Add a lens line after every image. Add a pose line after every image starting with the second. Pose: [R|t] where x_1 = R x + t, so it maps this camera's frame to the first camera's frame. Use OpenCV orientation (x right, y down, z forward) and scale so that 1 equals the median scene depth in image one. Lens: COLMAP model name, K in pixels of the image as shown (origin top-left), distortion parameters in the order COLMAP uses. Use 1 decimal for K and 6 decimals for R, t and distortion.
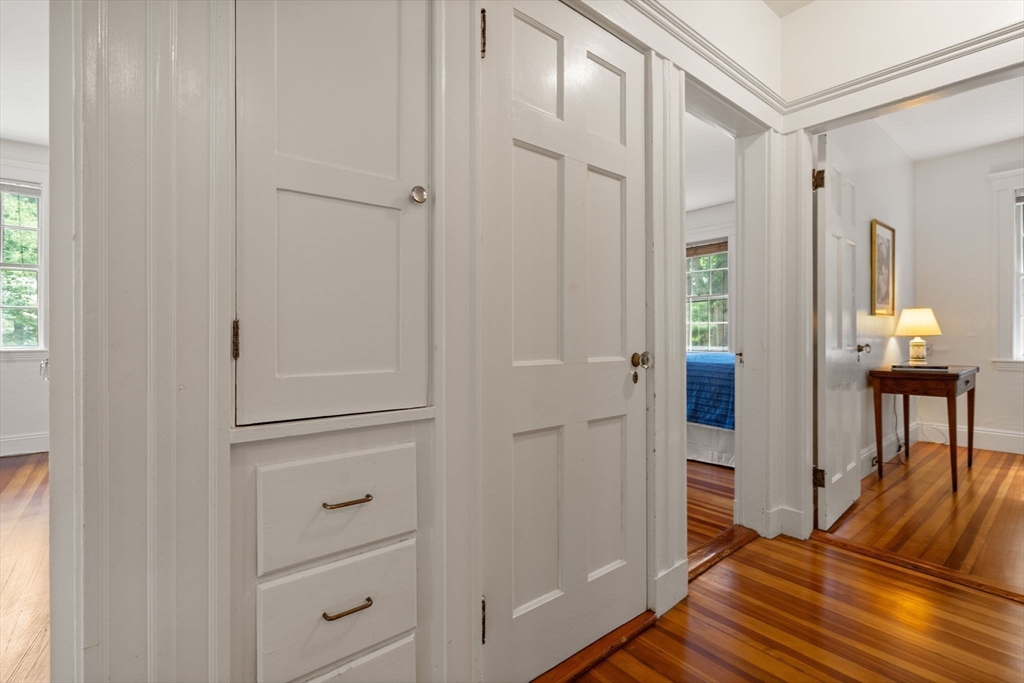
lens RADIAL K [[470.8, 0, 511.5], [0, 470.8, 335.2], [0, 0, 1]] dist [-0.002742, -0.000057]
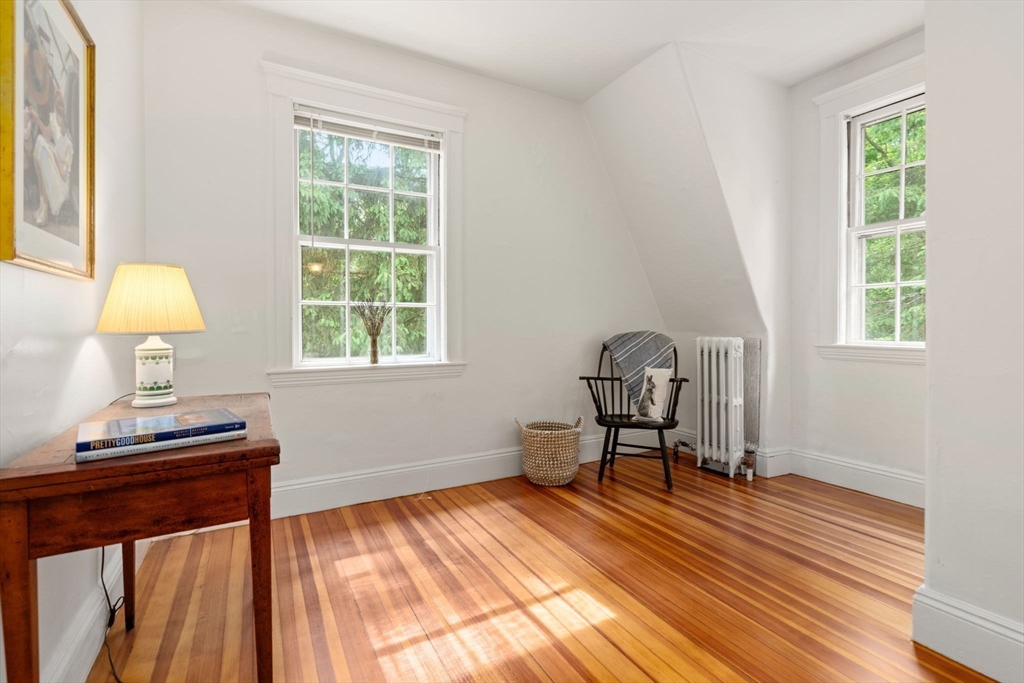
lens RADIAL K [[470.8, 0, 510.0], [0, 470.8, 332.0], [0, 0, 1]] dist [-0.002742, -0.000057]
pose [[0.183301, -0.005744, 0.983040, 0.524384], [0.000176, 0.999983, 0.005810, -0.001723], [-0.983057, -0.000892, 0.183299, 0.626465]]
